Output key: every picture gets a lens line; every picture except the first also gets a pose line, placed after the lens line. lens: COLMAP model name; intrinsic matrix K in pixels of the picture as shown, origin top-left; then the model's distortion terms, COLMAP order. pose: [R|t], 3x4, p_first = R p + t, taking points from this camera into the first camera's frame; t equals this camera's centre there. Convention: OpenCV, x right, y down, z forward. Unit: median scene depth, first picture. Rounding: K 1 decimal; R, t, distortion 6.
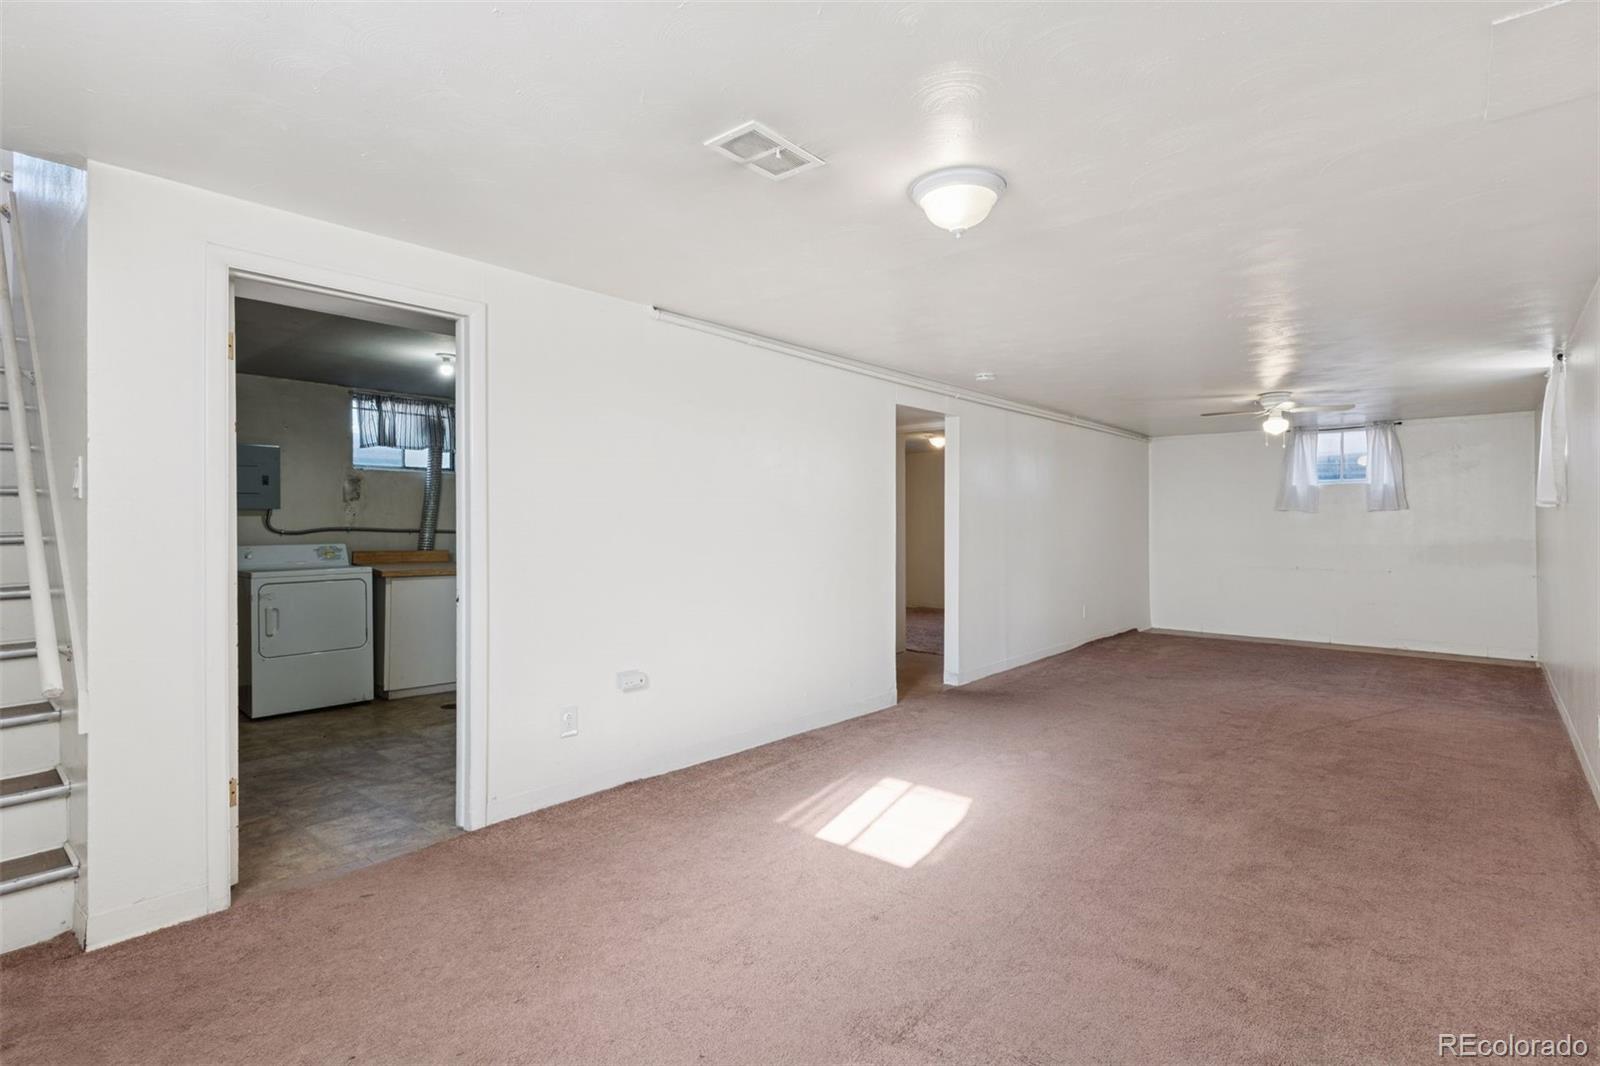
lens RADIAL K [[775.8, 0, 798.0], [0, 775.8, 524.4], [0, 0, 1]] dist [0.013833, 0.000160]
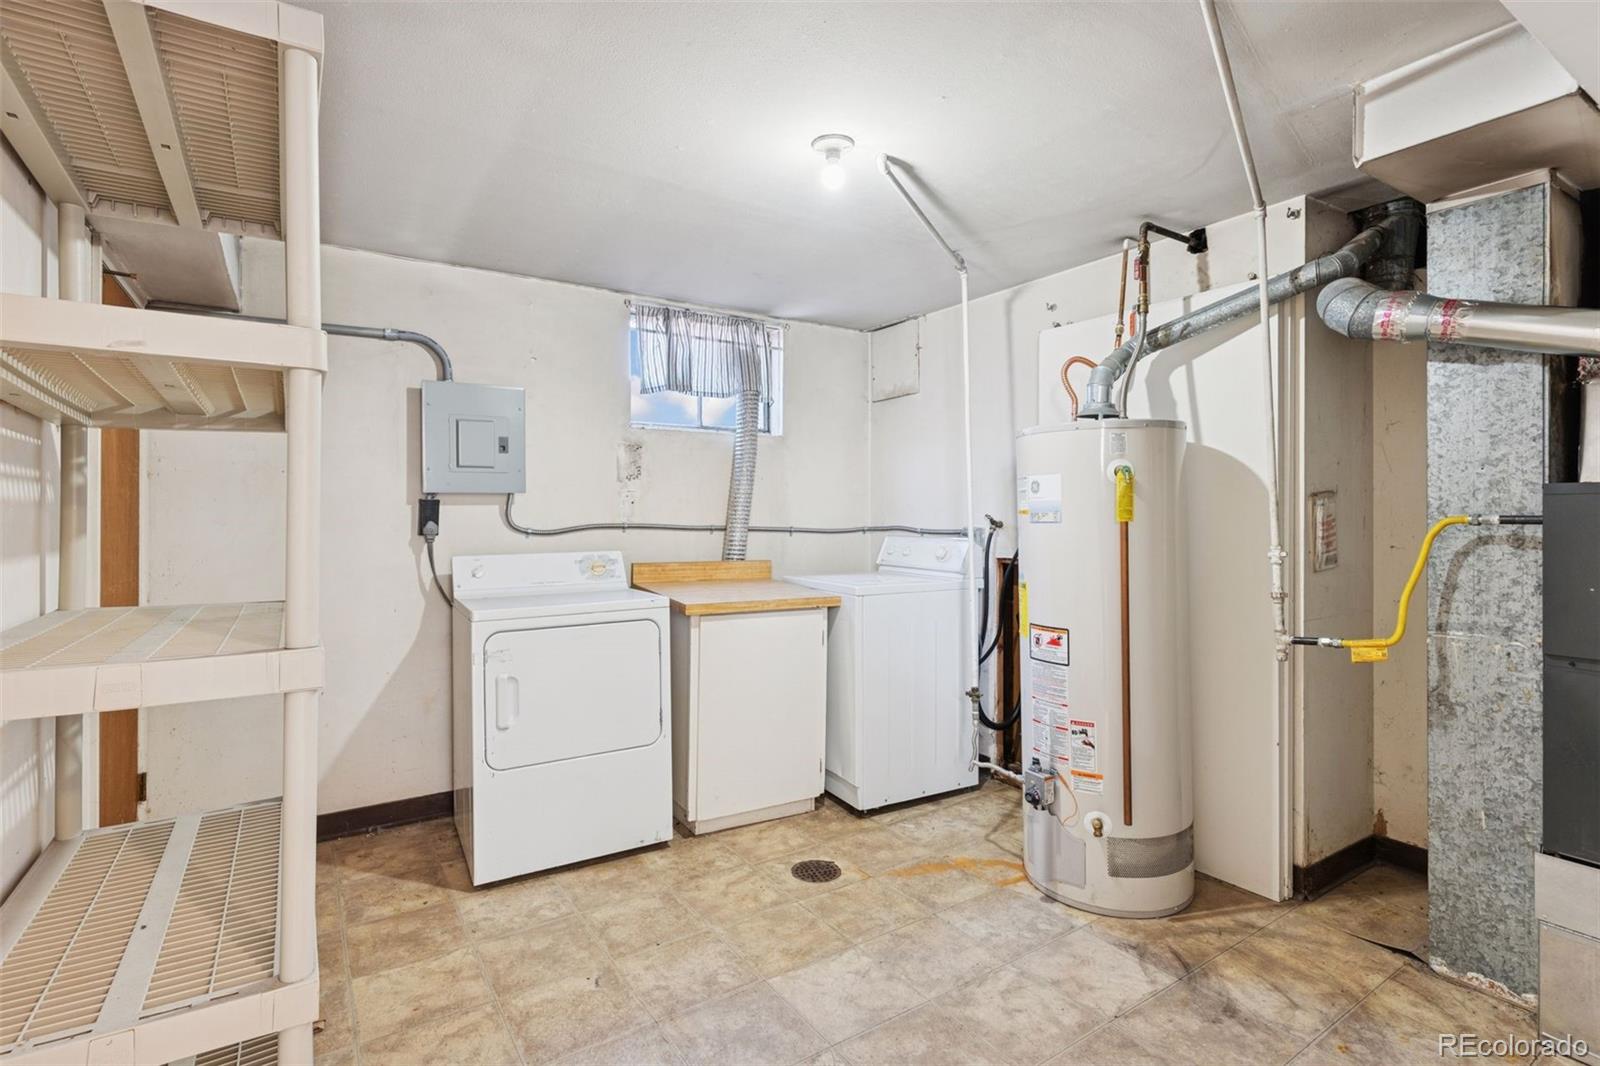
lens RADIAL K [[775.8, 0, 798.0], [0, 775.8, 524.4], [0, 0, 1]] dist [0.013833, 0.000160]
pose [[0.961728, 0.001319, -0.274003, -0.278045], [0.001296, 0.999955, 0.009362, -0.000789], [0.274003, -0.009359, 0.961683, 0.449190]]
